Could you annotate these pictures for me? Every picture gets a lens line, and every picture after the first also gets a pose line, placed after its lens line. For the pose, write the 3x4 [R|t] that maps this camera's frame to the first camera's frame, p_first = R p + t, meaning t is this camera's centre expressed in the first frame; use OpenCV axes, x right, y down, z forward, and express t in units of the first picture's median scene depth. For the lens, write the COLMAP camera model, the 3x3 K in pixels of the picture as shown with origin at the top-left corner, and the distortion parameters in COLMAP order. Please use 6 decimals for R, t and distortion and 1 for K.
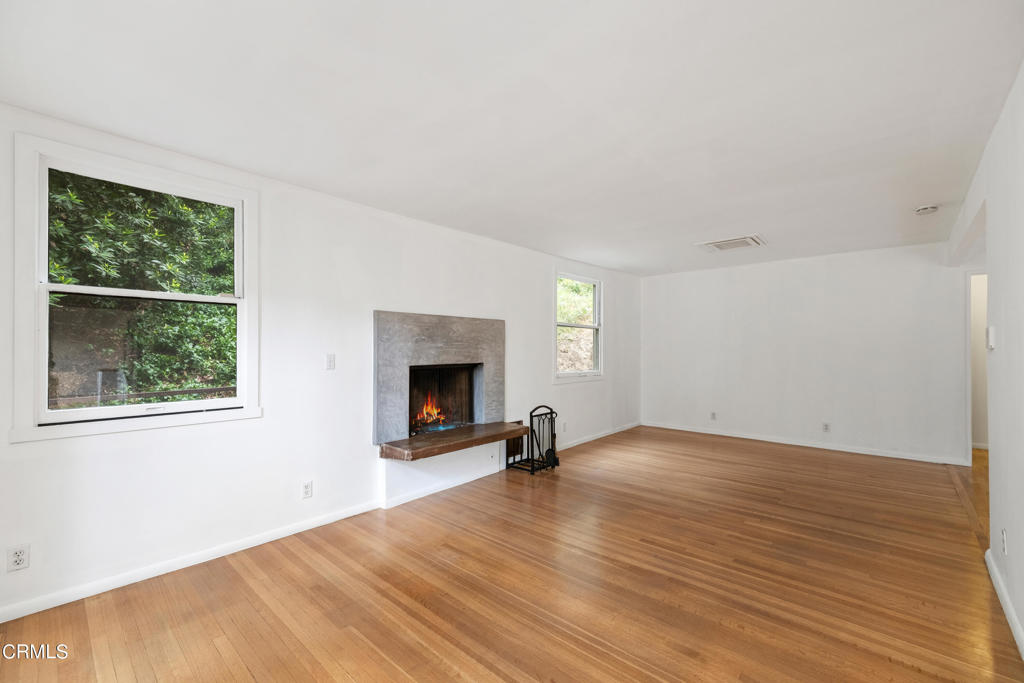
lens RADIAL K [[443.4, 0, 504.0], [0, 443.4, 343.3], [0, 0, 1]] dist [0.009467, -0.001704]
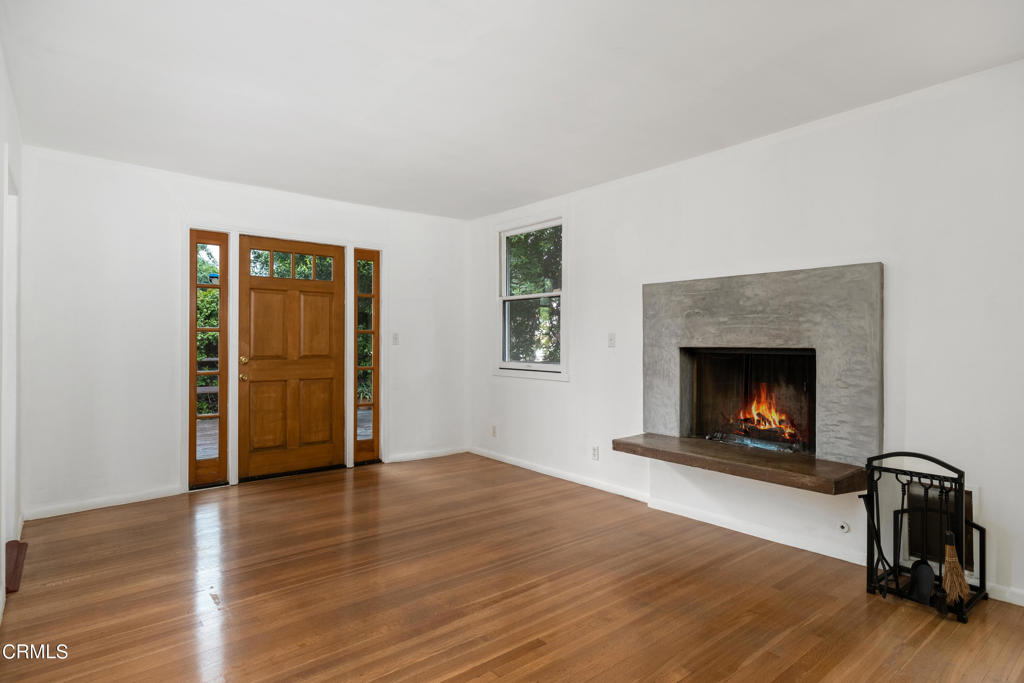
lens RADIAL K [[559.6, 0, 507.1], [0, 559.6, 341.1], [0, 0, 1]] dist [0.005482, -0.000289]
pose [[-0.181267, 0.004441, -0.983424, 0.836451], [0.012889, 0.999915, 0.002140, 0.033803], [0.983349, -0.012287, -0.181309, 0.877192]]
